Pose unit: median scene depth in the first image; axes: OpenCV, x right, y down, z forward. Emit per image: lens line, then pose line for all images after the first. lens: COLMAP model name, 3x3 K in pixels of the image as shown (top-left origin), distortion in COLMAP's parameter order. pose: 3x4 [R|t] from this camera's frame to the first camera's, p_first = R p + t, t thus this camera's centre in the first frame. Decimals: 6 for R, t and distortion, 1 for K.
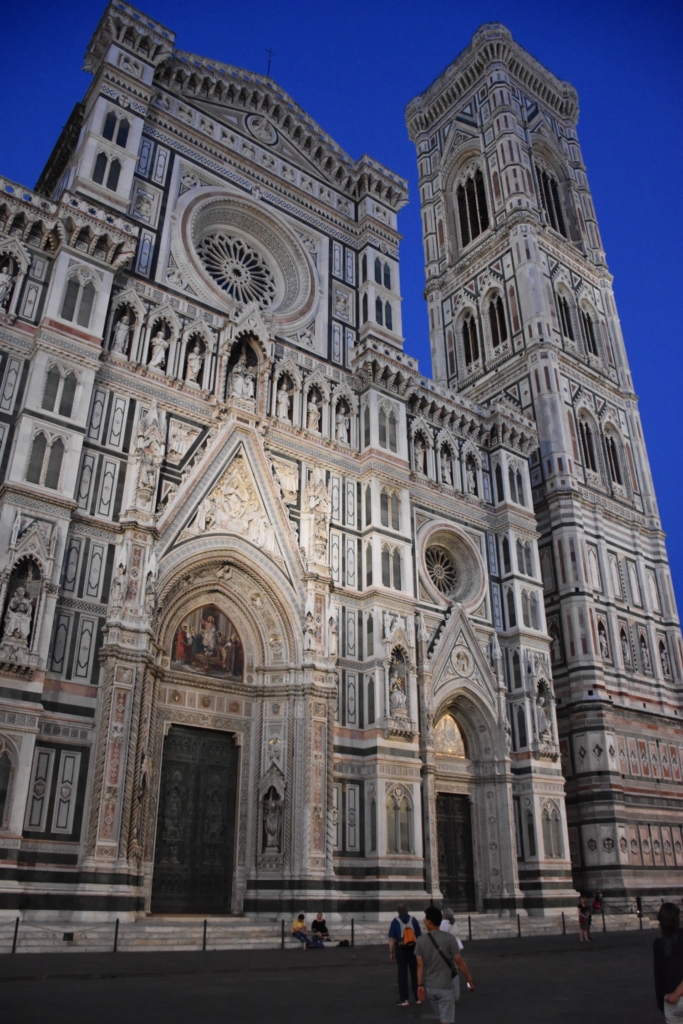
lens RADIAL K [[801.9, 0, 341.5], [0, 801.9, 512.0], [0, 0, 1]] dist [-0.152729, 0.102217]
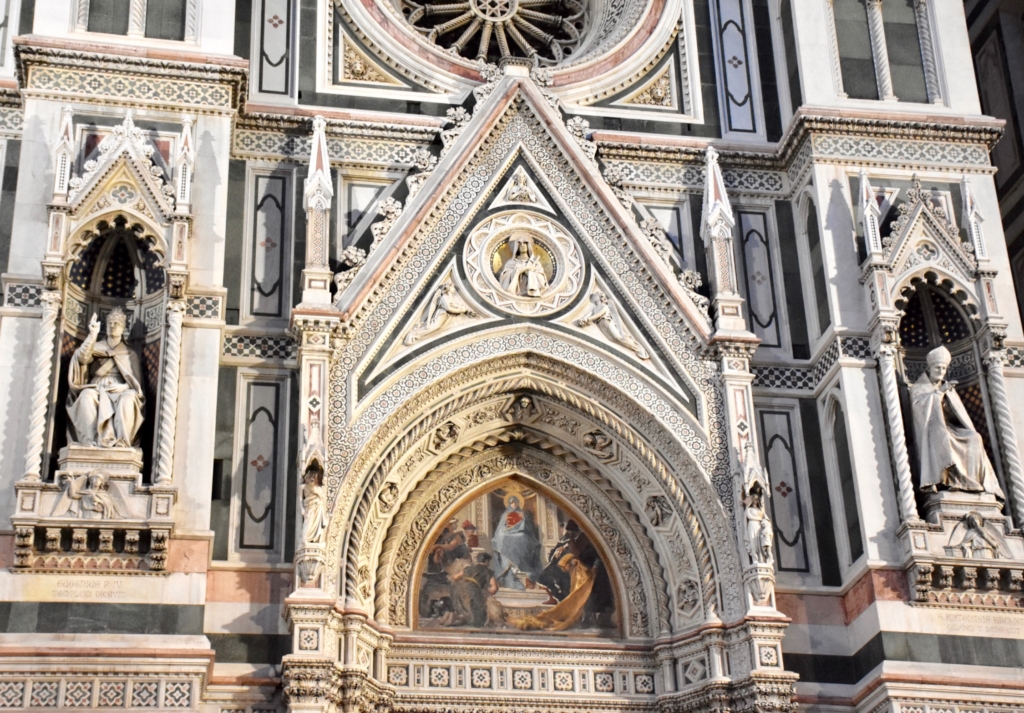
lens RADIAL K [[1711.4, 0, 479.9], [0, 1711.4, 357.5], [0, 0, 1]] dist [0.272889, 0.092478]
pose [[0.889247, -0.235542, -0.392121, 0.292384], [0.230124, 0.971215, -0.061523, 0.207681], [0.395325, -0.035527, 0.917854, 0.408746]]
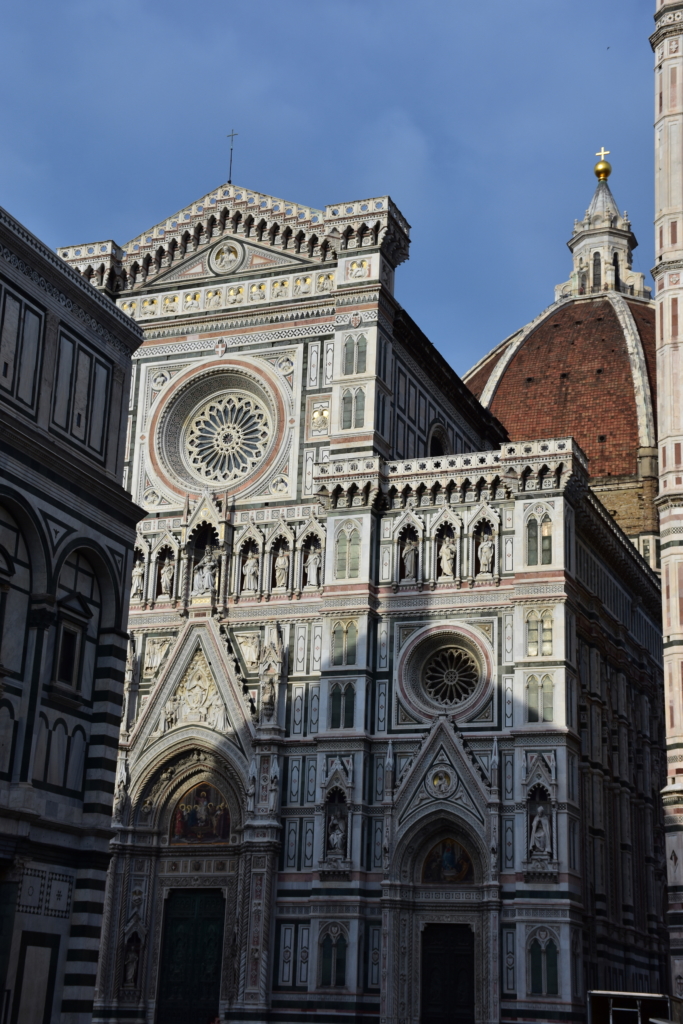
lens RADIAL K [[1555.7, 0, 341.5], [0, 1555.7, 512.0], [0, 0, 1]] dist [0.212679, 0.088257]
pose [[0.514444, -0.243772, -0.822145, 1.433197], [0.355777, 0.933008, -0.054023, -0.045273], [0.780237, -0.264709, 0.566709, -0.058052]]
